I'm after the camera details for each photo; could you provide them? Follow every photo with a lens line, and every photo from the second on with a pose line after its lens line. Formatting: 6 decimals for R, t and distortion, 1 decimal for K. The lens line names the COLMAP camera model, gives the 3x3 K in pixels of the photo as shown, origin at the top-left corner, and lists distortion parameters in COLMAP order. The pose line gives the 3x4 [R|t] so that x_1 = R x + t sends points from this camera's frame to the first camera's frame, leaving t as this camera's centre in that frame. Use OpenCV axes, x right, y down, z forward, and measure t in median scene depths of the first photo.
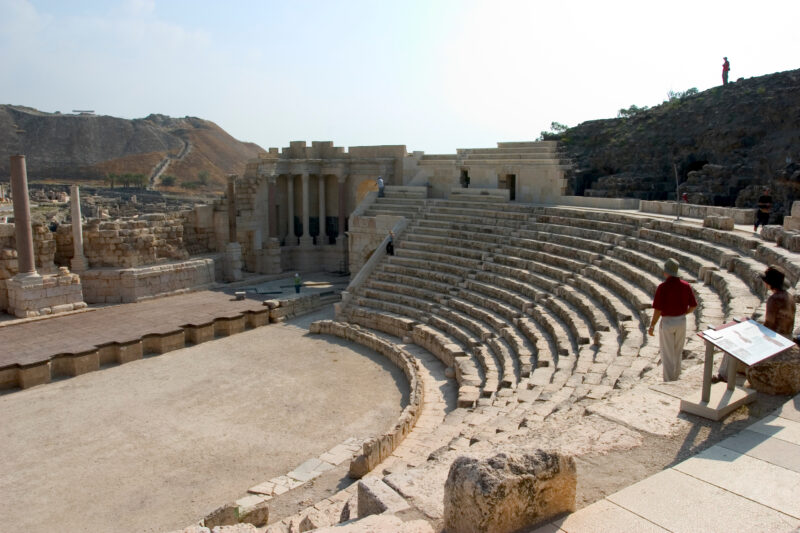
lens RADIAL K [[631.0, 0, 400.0], [0, 631.0, 266.5], [0, 0, 1]] dist [-0.081708, 0.060184]
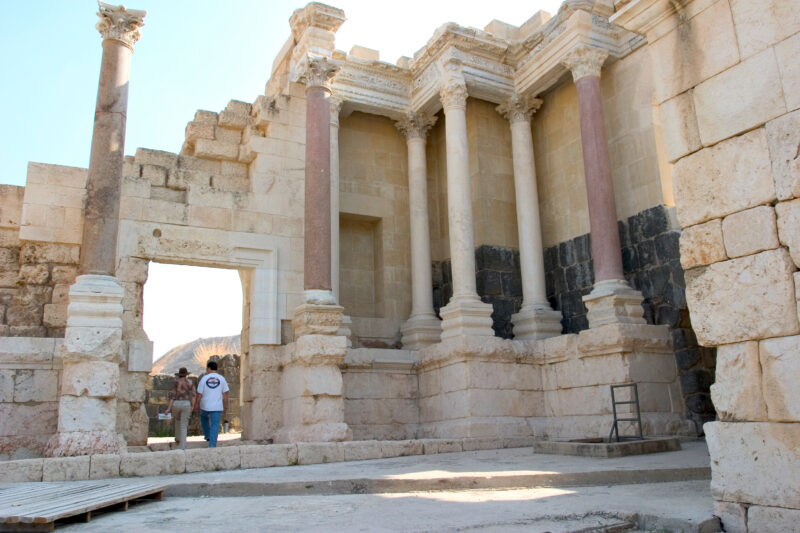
lens RADIAL K [[631.0, 0, 400.0], [0, 631.0, 266.5], [0, 0, 1]] dist [-0.081708, 0.060184]
pose [[0.917497, -0.117718, -0.379922, -0.073532], [-0.027811, 0.933874, -0.356519, 0.029696], [0.396768, 0.337672, 0.853553, 0.758319]]
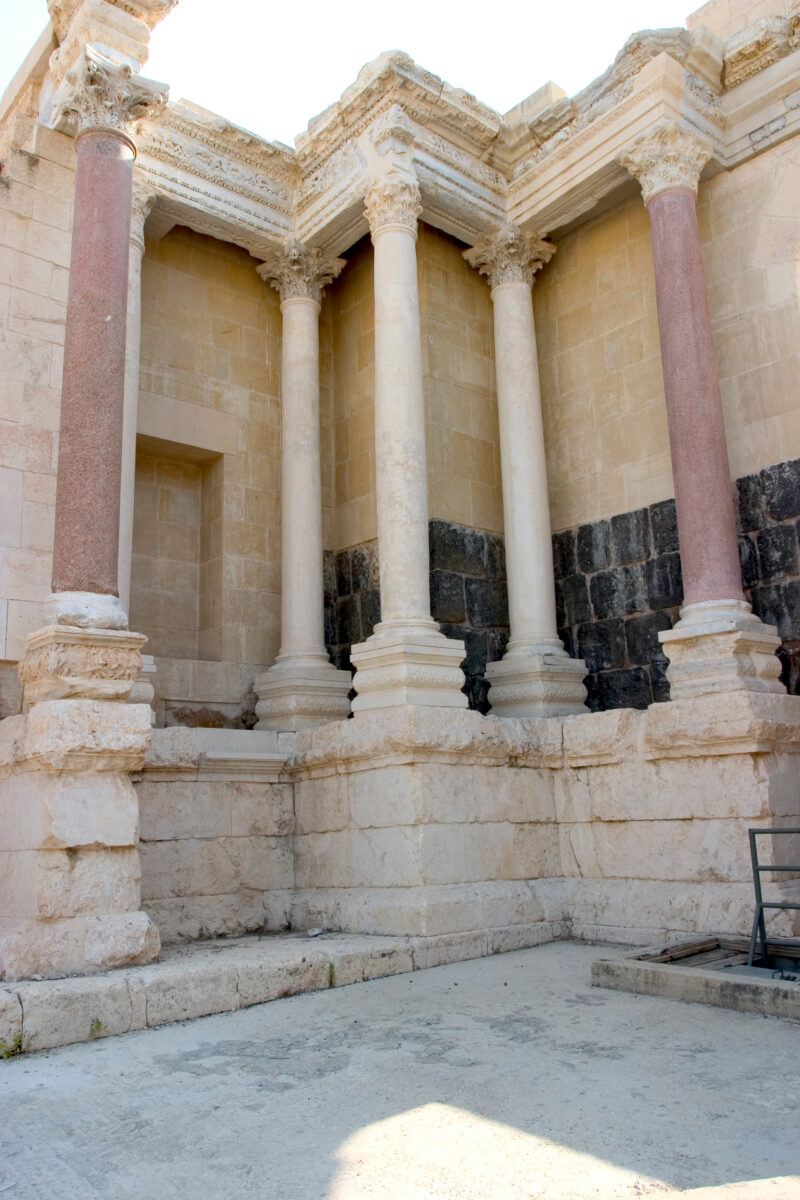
lens RADIAL K [[946.6, 0, 400.0], [0, 946.6, 600.0], [0, 0, 1]] dist [-0.081708, 0.060184]
pose [[0.981998, -0.066723, -0.176717, -0.116511], [0.002948, 0.940836, -0.338849, 0.006592], [0.188871, 0.332228, 0.924096, 0.821608]]
